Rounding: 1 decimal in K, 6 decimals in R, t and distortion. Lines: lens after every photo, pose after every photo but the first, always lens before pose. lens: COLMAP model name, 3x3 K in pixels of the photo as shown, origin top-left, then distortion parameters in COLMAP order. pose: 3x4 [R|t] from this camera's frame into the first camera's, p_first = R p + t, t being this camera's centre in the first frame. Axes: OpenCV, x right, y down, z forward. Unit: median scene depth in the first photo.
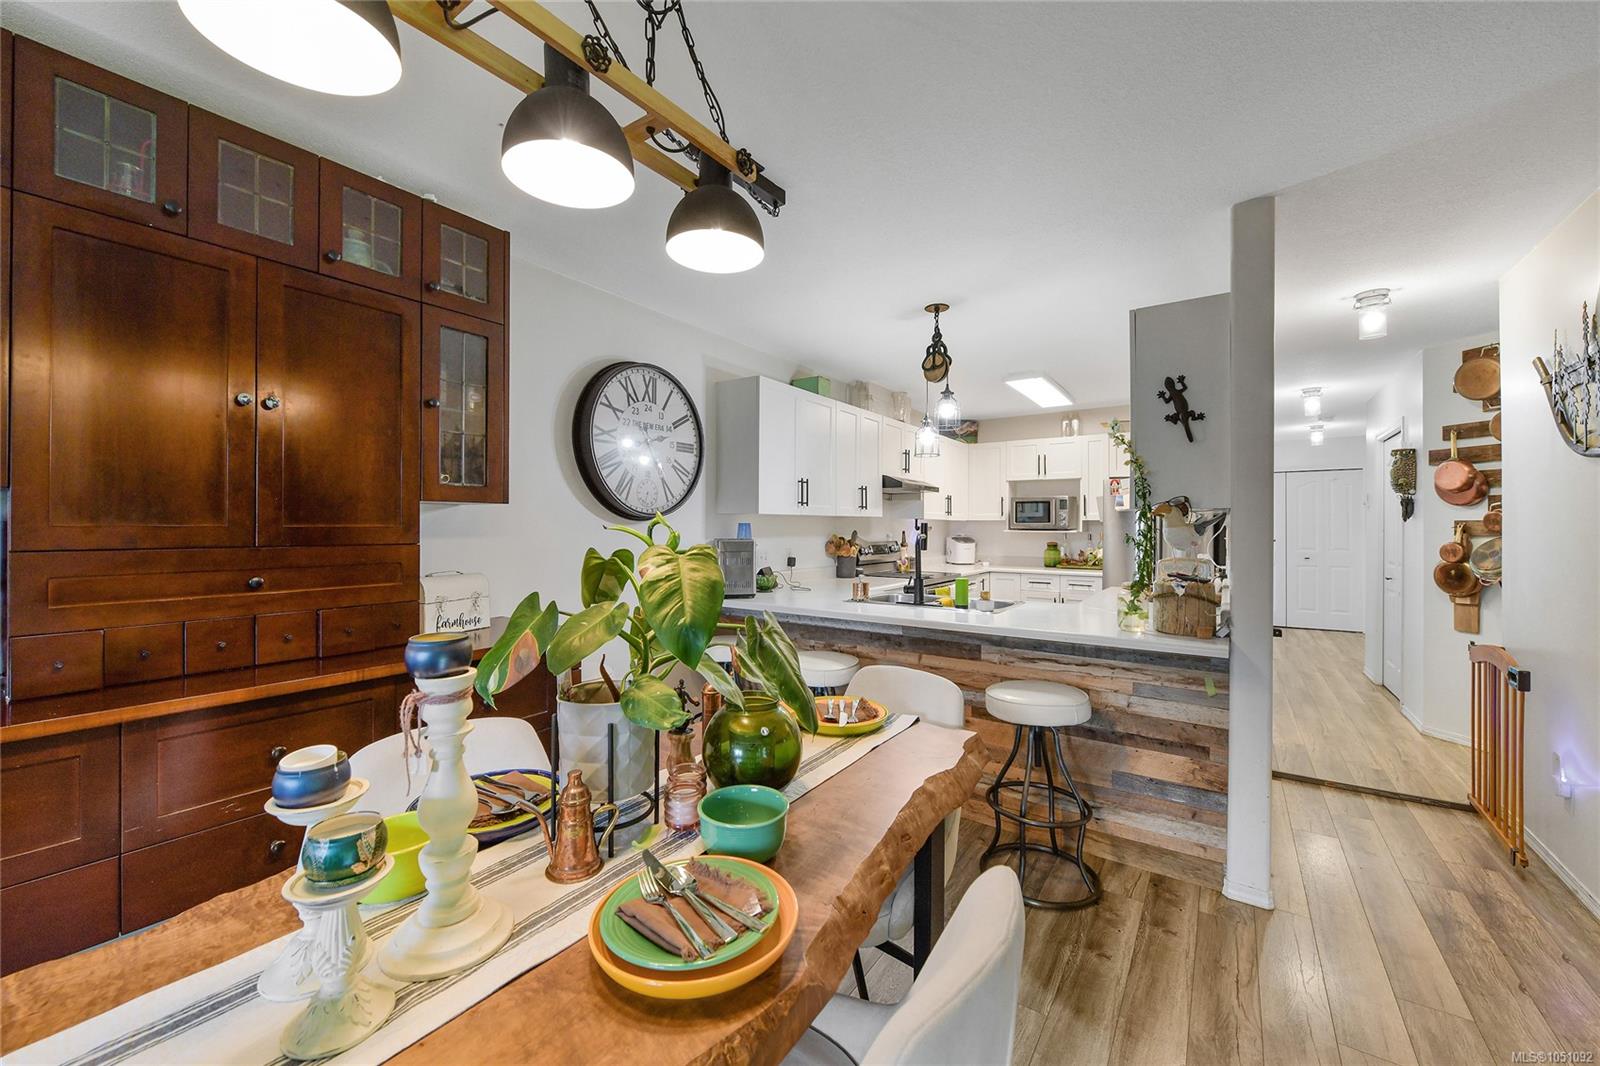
lens RADIAL K [[644.2, 0, 705.0], [0, 644.2, 522.1], [0, 0, 1]] dist [-0.001304, -0.000061]
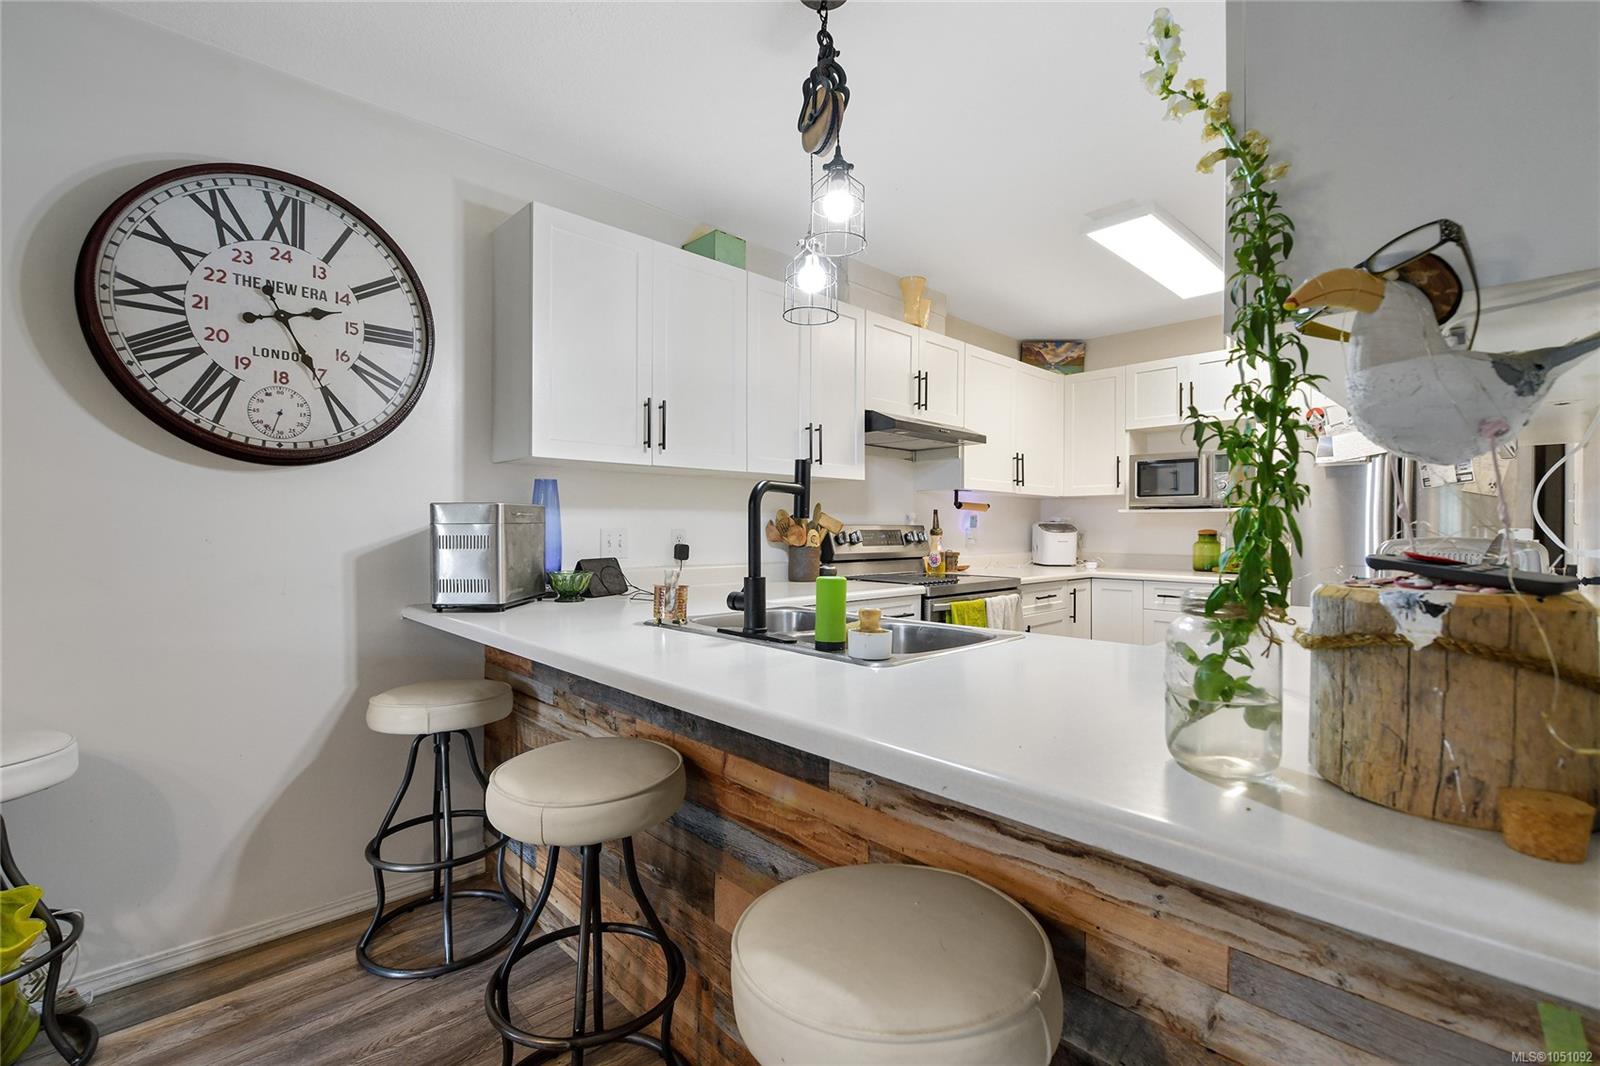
lens RADIAL K [[720.4, 0, 681.8], [0, 720.4, 525.5], [0, 0, 1]] dist [0.000617, -0.000434]
pose [[0.981104, 0.001703, -0.193475, 0.487210], [-0.000978, 0.999992, 0.003844, 0.064226], [0.193480, -0.003582, 0.981098, 0.640568]]
